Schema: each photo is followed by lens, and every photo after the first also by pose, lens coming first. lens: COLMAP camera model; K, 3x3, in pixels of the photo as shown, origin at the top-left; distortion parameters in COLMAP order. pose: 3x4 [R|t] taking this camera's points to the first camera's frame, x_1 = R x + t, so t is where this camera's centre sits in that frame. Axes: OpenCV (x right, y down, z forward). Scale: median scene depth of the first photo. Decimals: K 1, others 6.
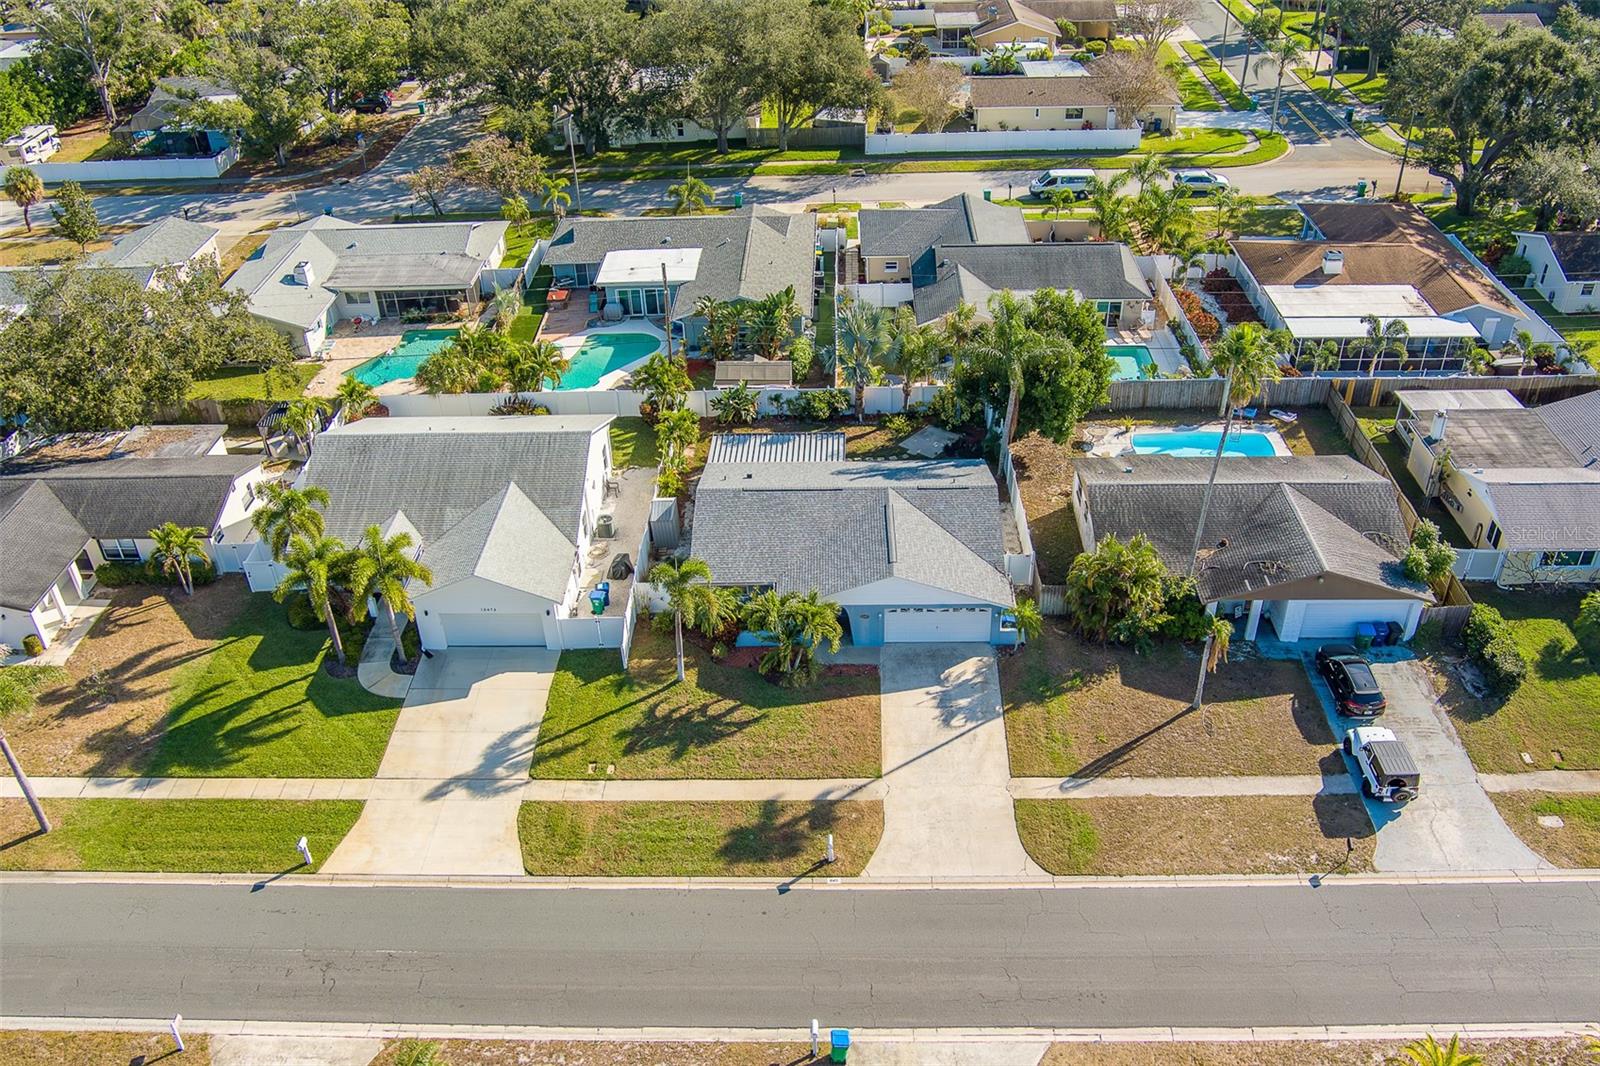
lens RADIAL K [[1322.5, 0, 797.4], [0, 1322.5, 553.6], [0, 0, 1]] dist [-0.072924, 0.020608]
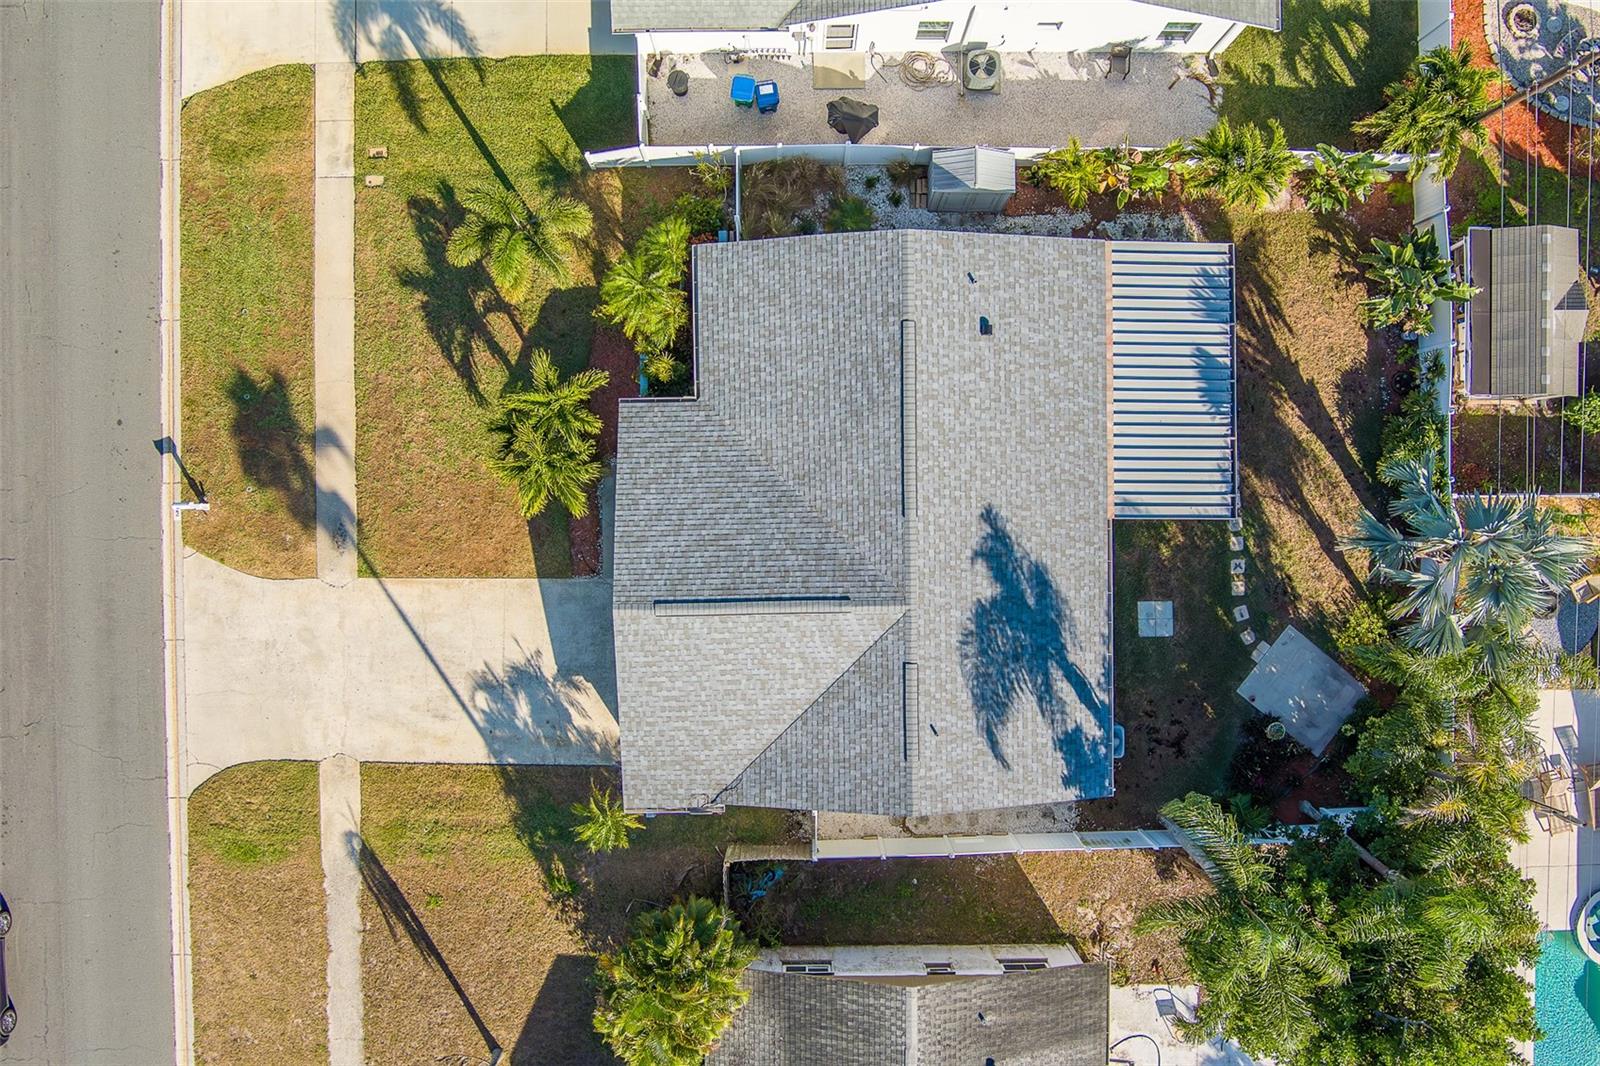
lens RADIAL K [[1308.0, 0, 800.0], [0, 1308.0, 533.0], [0, 0, 1]] dist [-0.067784, 0.002695]
pose [[0.037112, 0.998240, 0.046252, 0.016086], [-0.580401, -0.016145, 0.814171, -0.468937], [0.813485, -0.057060, 0.578780, 0.718317]]
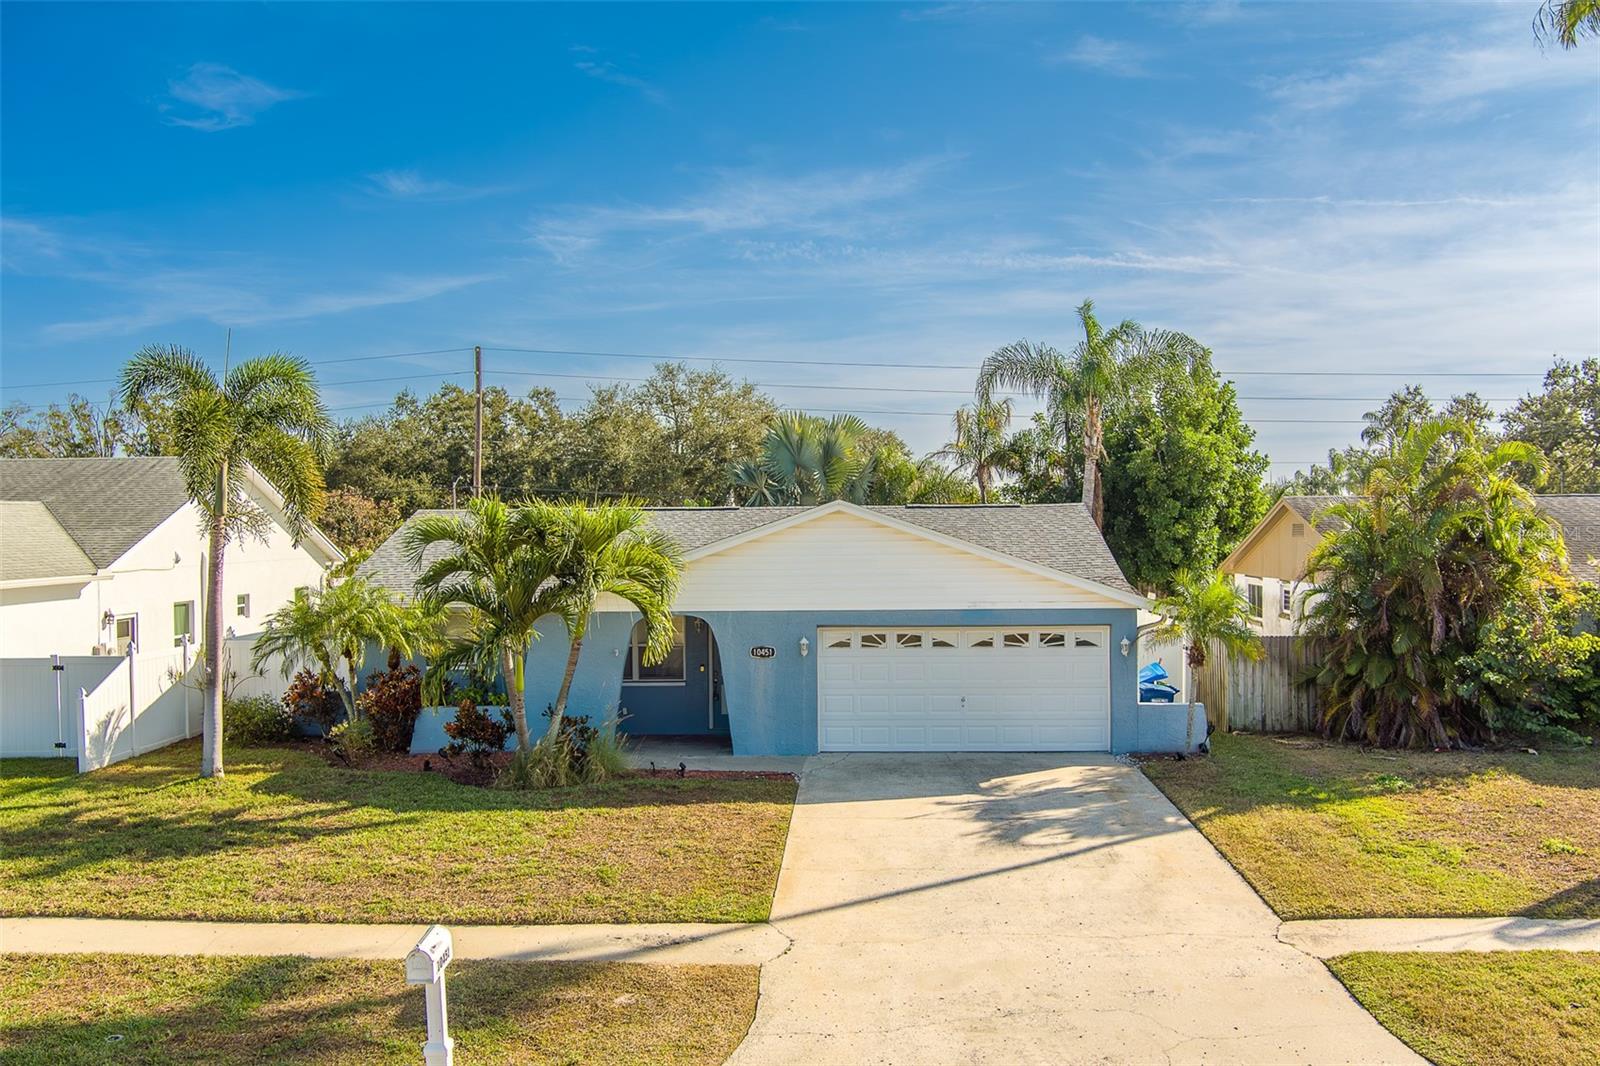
lens RADIAL K [[1322.5, 0, 797.4], [0, 1322.5, 553.6], [0, 0, 1]] dist [-0.072924, 0.020608]
pose [[0.999650, 0.023202, -0.012722, 0.064386], [-0.026372, 0.834170, -0.550877, 0.225028], [-0.002169, 0.551020, 0.834490, 0.680314]]
